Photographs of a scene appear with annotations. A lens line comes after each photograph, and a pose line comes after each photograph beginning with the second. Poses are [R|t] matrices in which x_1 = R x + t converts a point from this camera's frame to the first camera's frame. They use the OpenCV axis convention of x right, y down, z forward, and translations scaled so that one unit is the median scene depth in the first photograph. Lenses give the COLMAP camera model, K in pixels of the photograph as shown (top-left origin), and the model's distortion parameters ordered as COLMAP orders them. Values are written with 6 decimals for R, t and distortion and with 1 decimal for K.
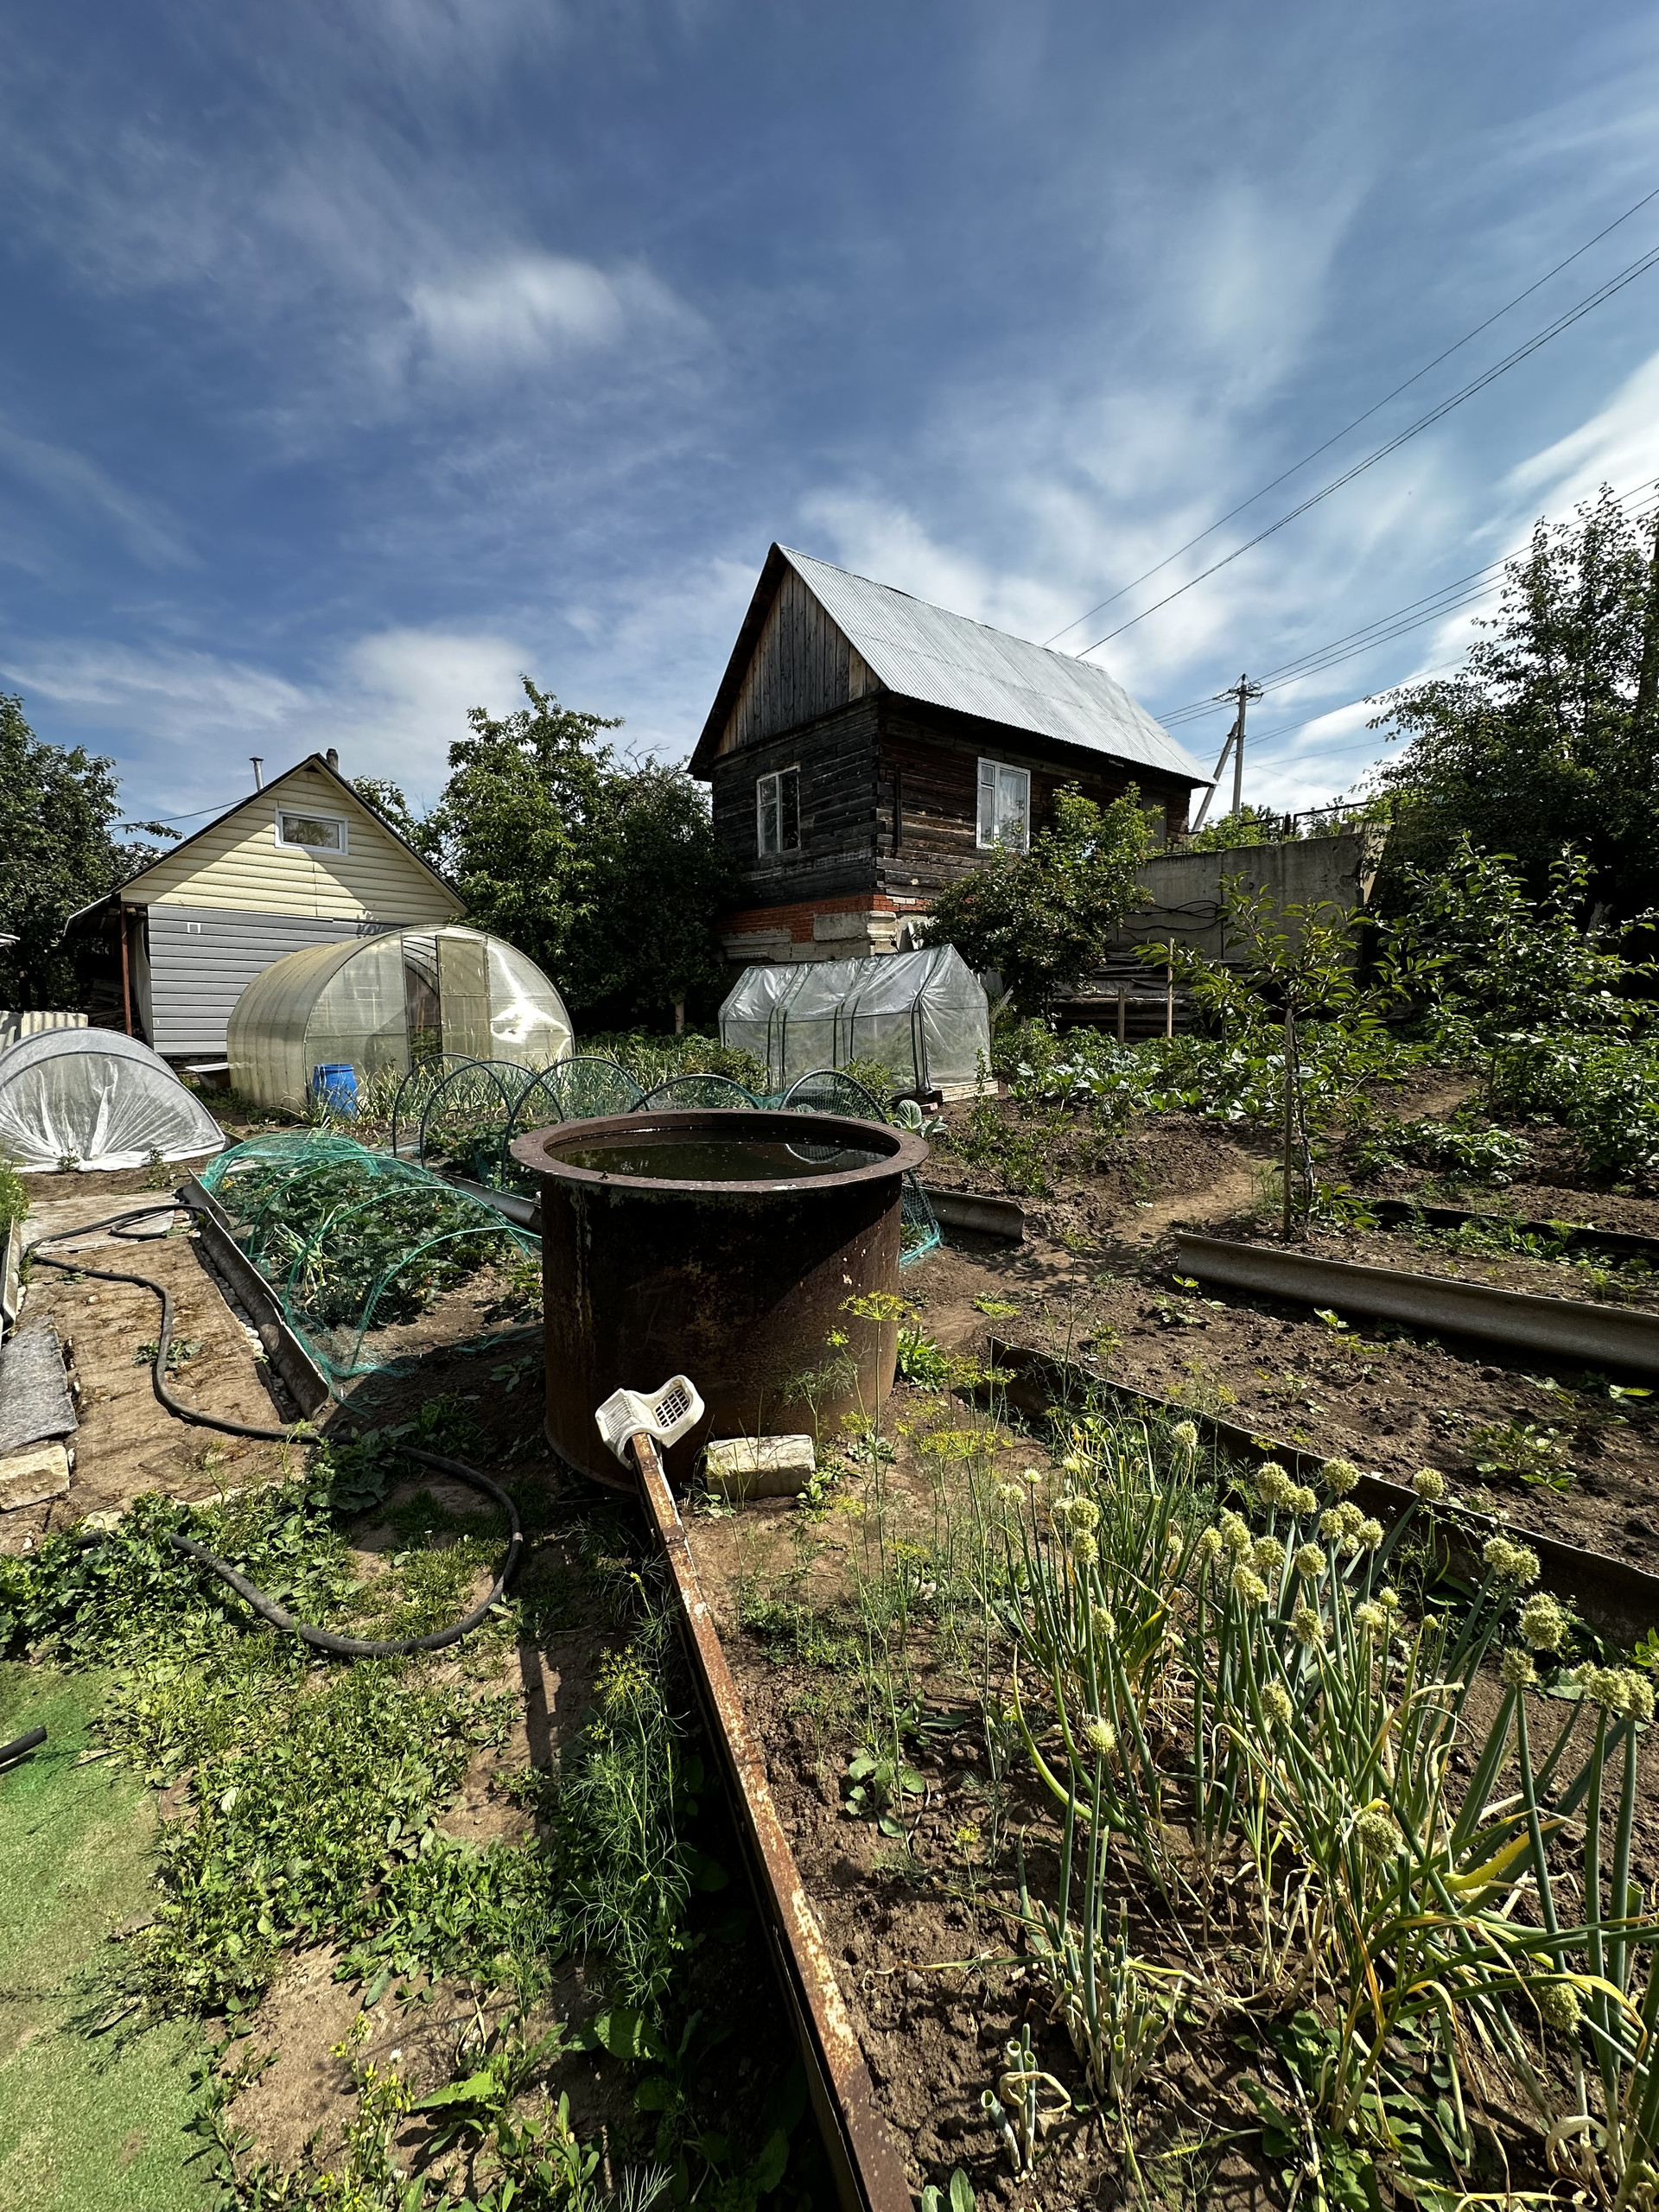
lens RADIAL K [[882.2, 0, 829.5], [0, 882.2, 1102.4], [0, 0, 1]] dist [-0.004805, 0.000870]
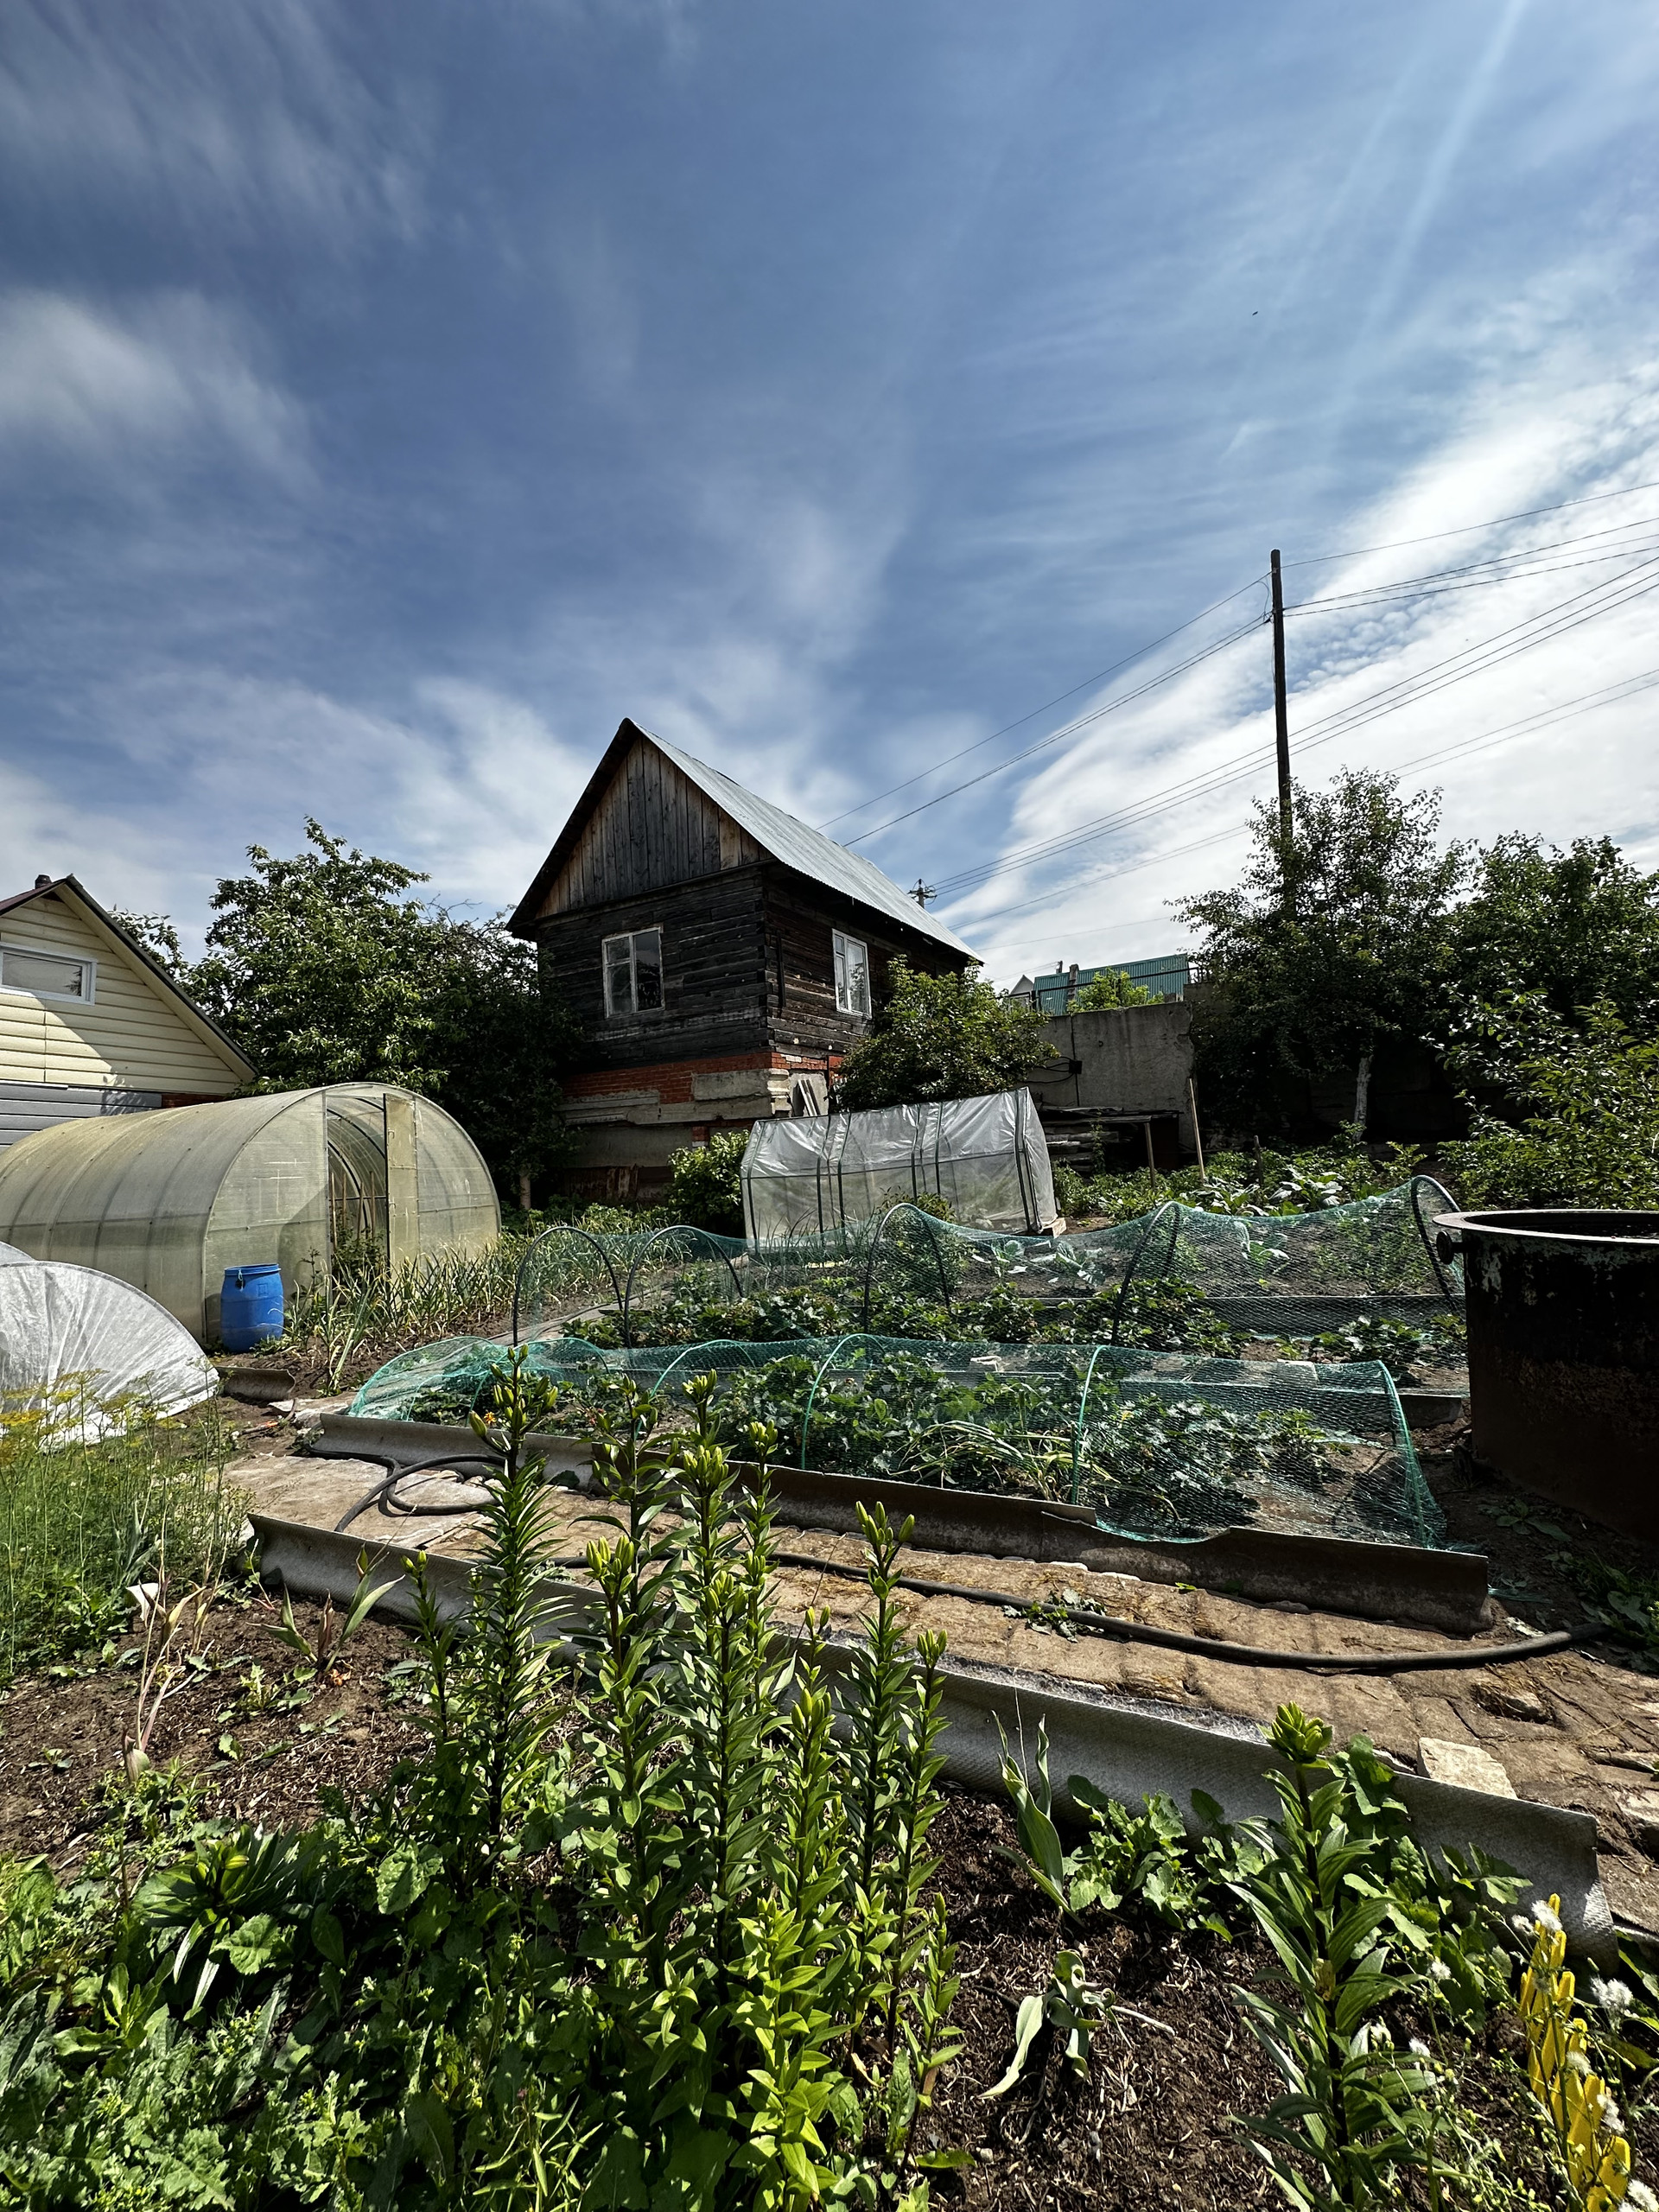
lens RADIAL K [[882.2, 0, 830.6], [0, 882.2, 1110.3], [0, 0, 1]] dist [-0.004805, 0.000870]
pose [[0.923405, -0.027813, 0.382819, -0.368952], [0.096070, 0.982372, -0.160360, -0.006932], [-0.371610, 0.184855, 0.909799, 0.106903]]
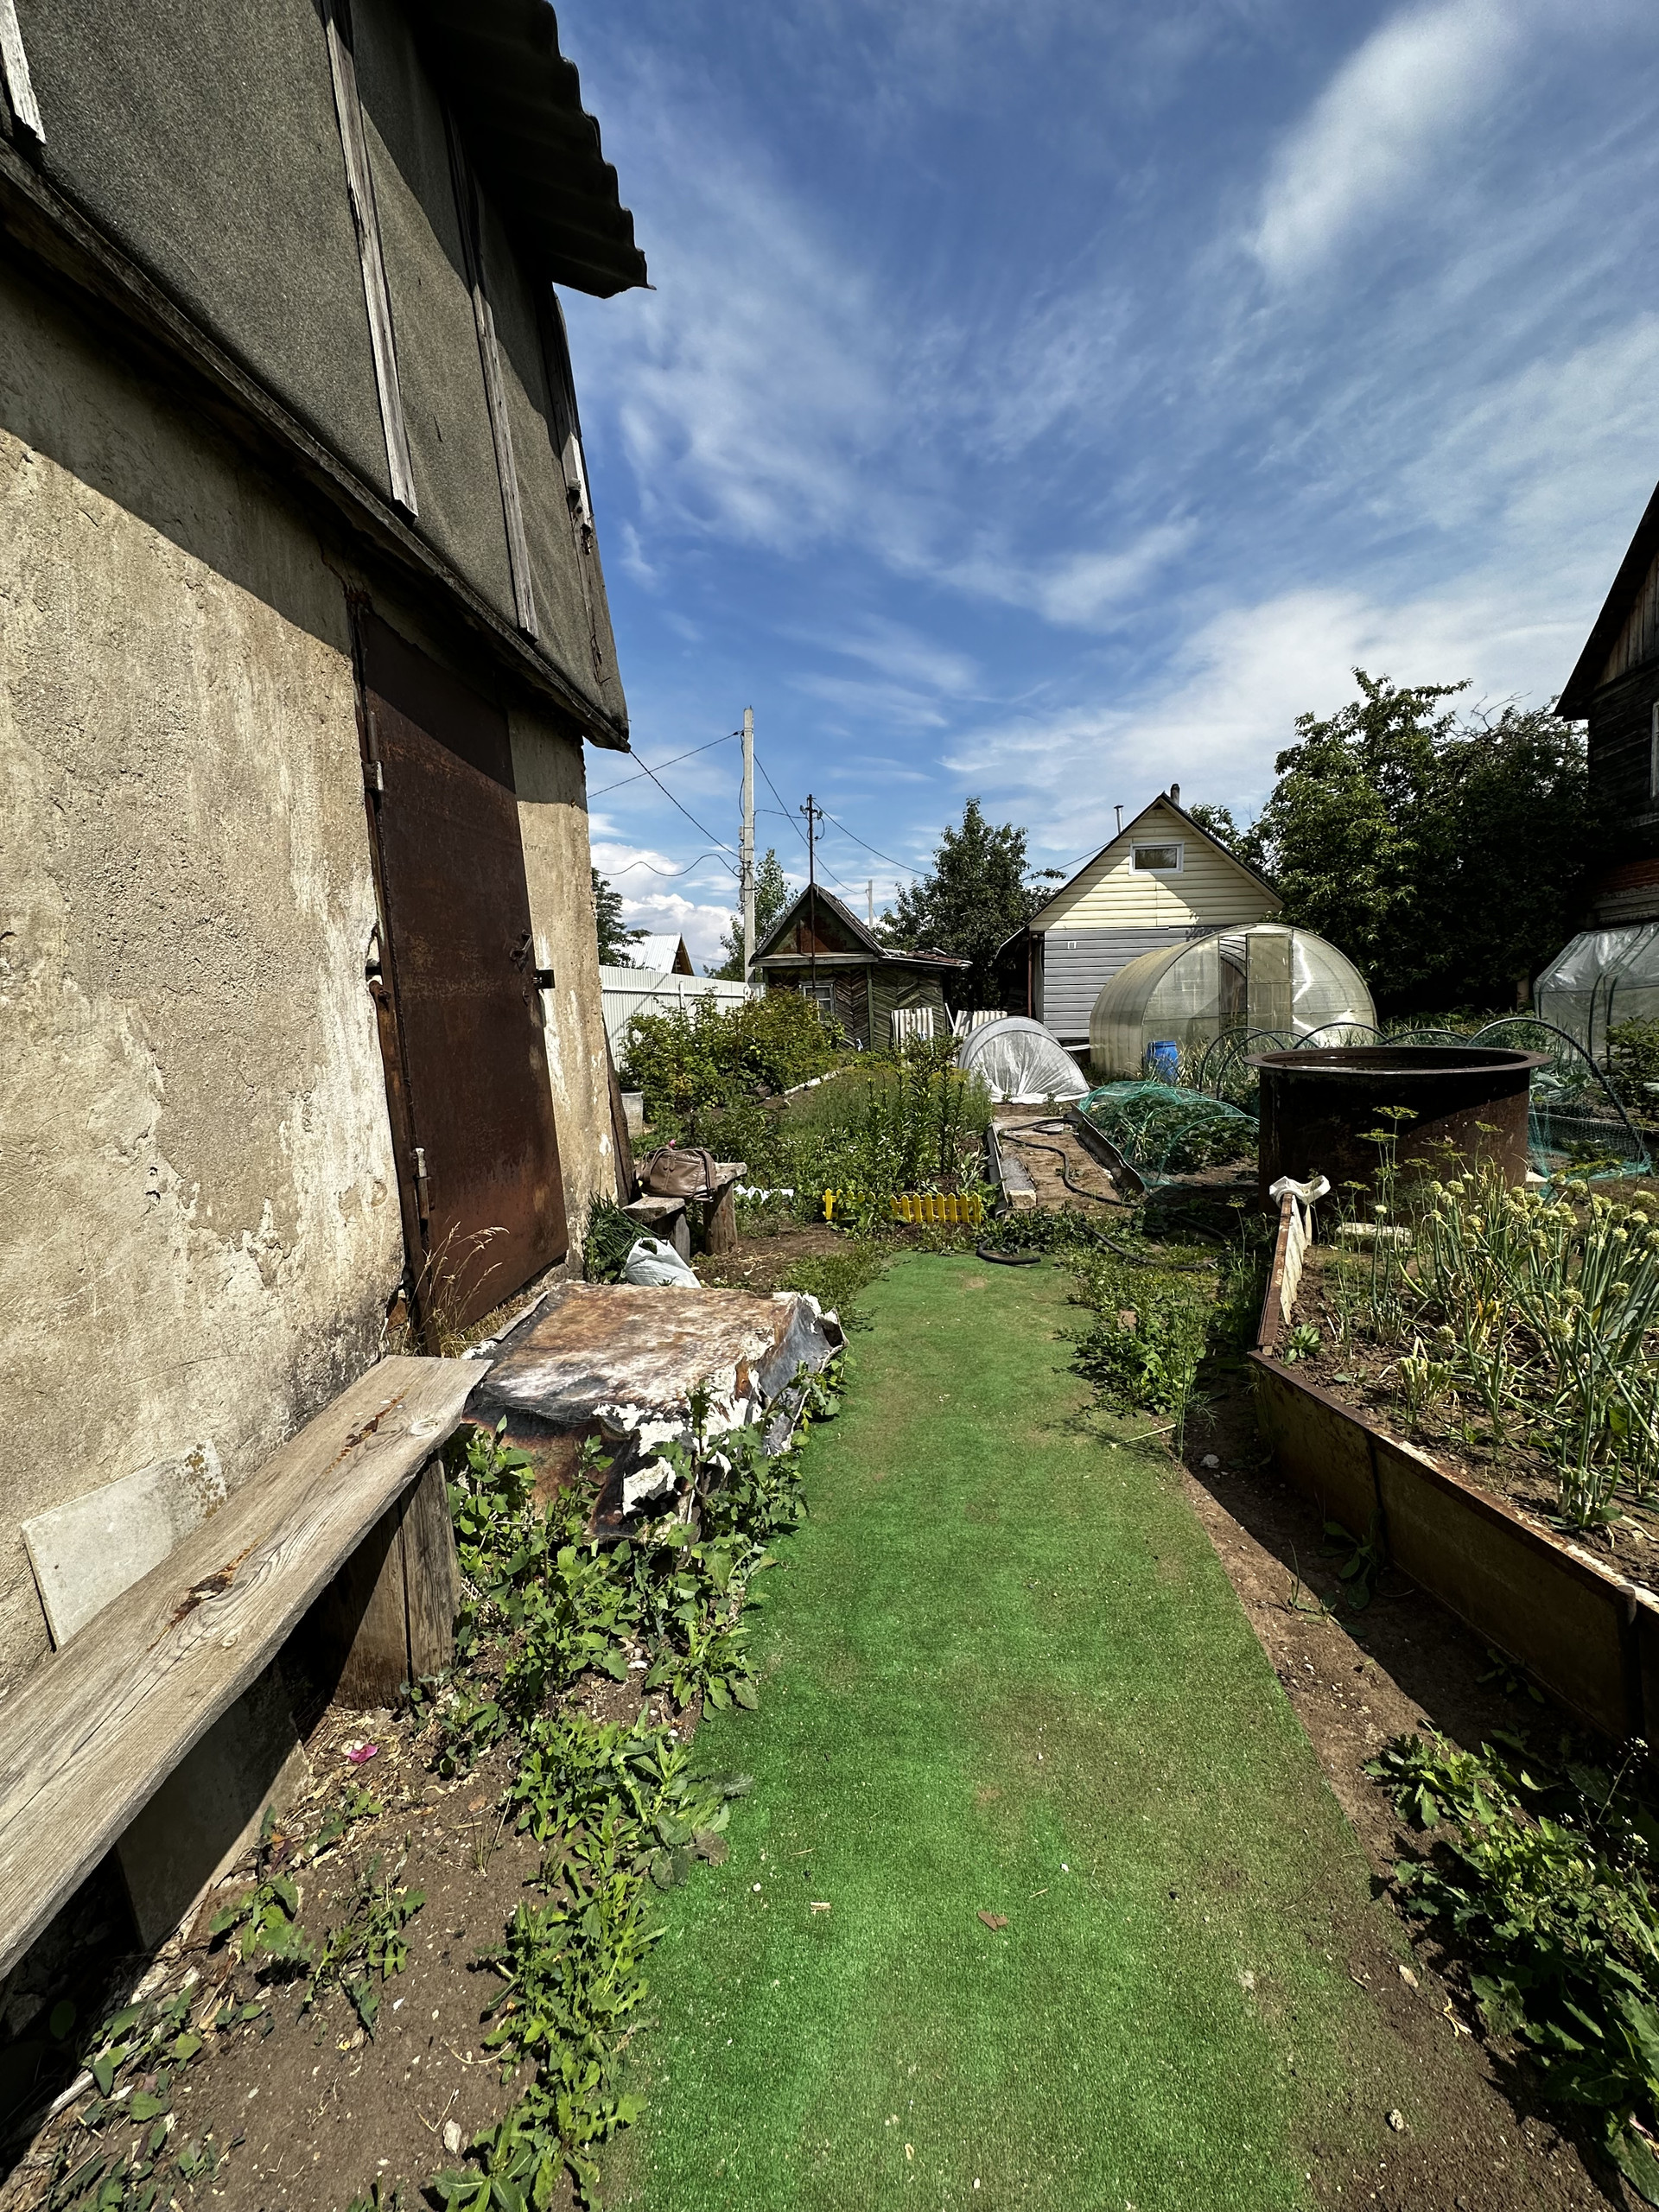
lens RADIAL K [[882.2, 0, 821.4], [0, 882.2, 1112.7], [0, 0, 1]] dist [-0.004805, 0.000870]
pose [[0.634045, 0.052908, -0.771484, 0.131565], [-0.038654, 0.998578, 0.036715, 0.033941], [0.772329, 0.006542, 0.635189, -0.219752]]
